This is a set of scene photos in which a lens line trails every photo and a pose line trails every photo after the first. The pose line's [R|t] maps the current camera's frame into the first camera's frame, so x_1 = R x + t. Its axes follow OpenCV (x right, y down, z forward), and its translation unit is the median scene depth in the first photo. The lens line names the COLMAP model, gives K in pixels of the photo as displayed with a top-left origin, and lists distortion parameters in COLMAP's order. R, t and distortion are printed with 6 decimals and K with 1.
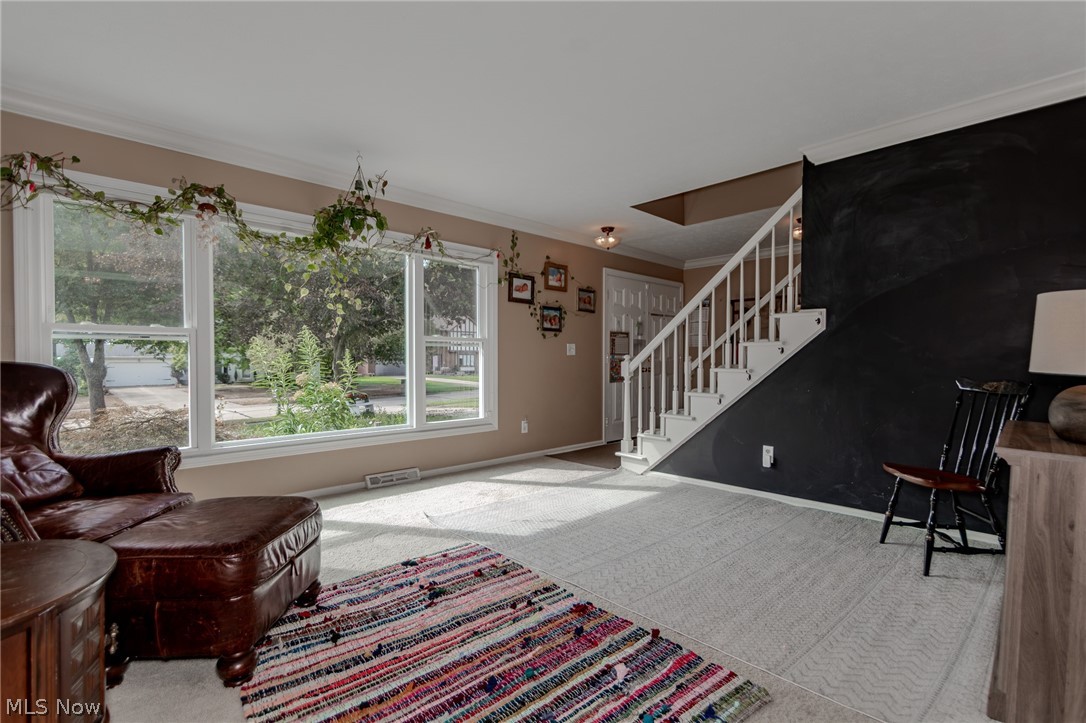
lens RADIAL K [[527.5, 0, 543.0], [0, 527.5, 361.5], [0, 0, 1]] dist [0.003179, 0.000269]
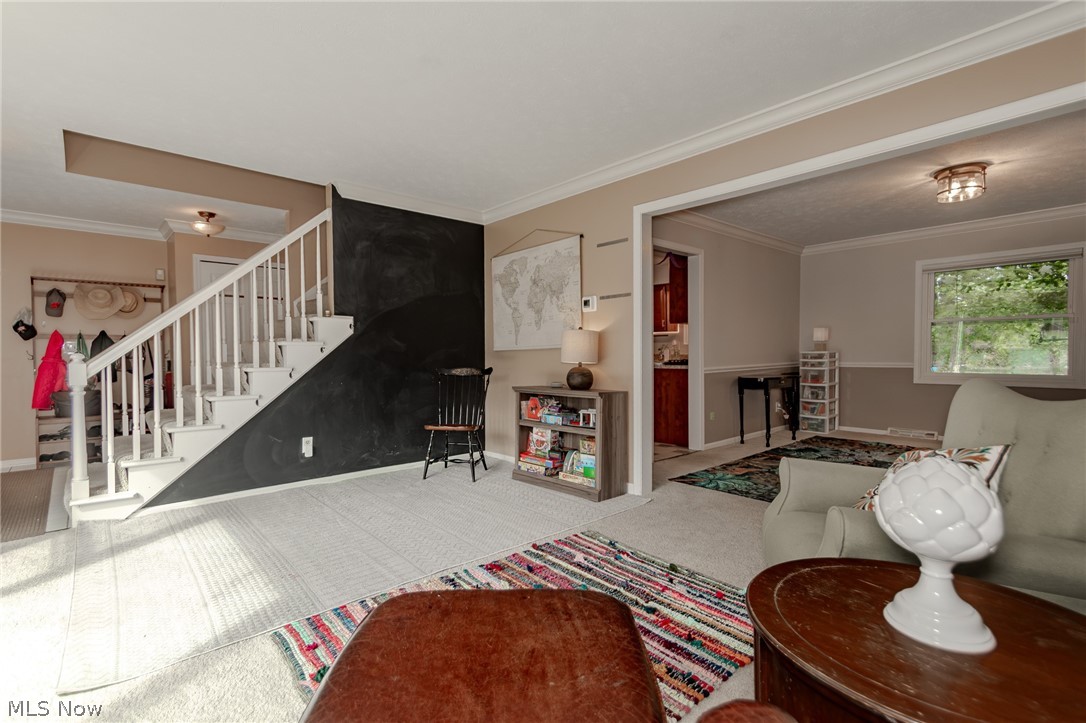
lens RADIAL K [[499.1, 0, 551.1], [0, 499.1, 362.3], [0, 0, 1]] dist [0.019066, 0.000207]
pose [[0.001872, -0.019053, 0.999817, -0.635480], [0.009896, 0.999770, 0.019034, -0.010304], [-0.999949, 0.009858, 0.002060, 0.519488]]
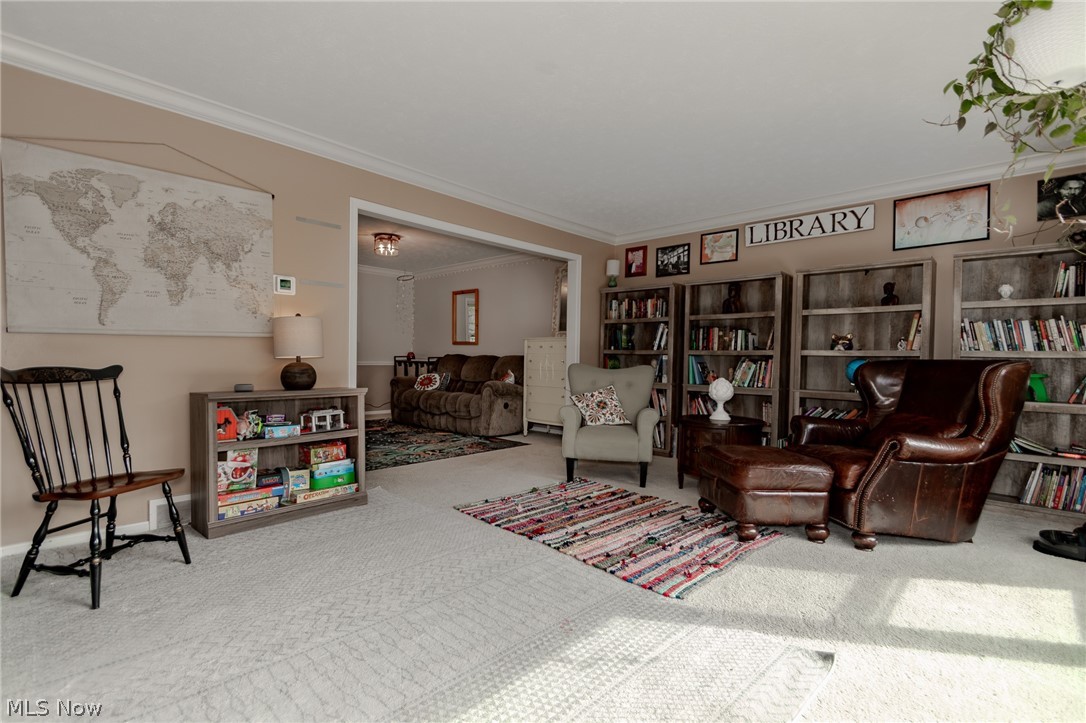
lens RADIAL K [[481.8, 0, 543.0], [0, 481.8, 361.5], [0, 0, 1]] dist [0.001286, 0.000049]
pose [[-0.998906, -0.012666, -0.045005, 0.072913], [-0.013237, 0.999835, 0.012404, 0.003743], [0.044840, 0.012986, -0.998910, 1.359468]]
